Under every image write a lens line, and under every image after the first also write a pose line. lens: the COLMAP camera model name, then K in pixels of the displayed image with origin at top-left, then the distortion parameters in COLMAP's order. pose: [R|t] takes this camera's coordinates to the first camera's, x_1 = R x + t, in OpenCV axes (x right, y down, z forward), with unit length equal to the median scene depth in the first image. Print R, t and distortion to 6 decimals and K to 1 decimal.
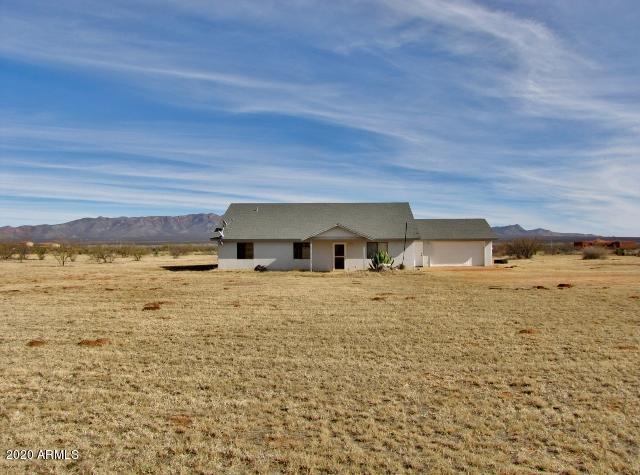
lens RADIAL K [[590.0, 0, 319.5], [0, 590.0, 238.3], [0, 0, 1]] dist [-0.008914, 0.000000]
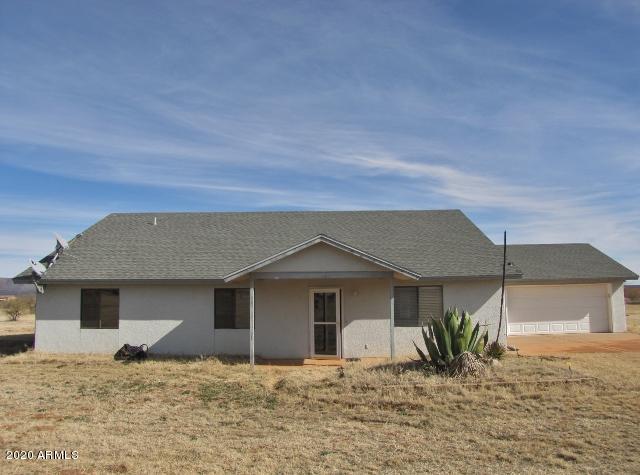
lens RADIAL K [[531.2, 0, 321.5], [0, 531.2, 237.9], [0, 0, 1]] dist [-0.132573, 0.050196]
pose [[0.999268, -0.002098, 0.038199, 0.017218], [0.005705, 0.995503, -0.094562, 0.007278], [-0.037829, 0.094711, 0.994786, 0.625414]]
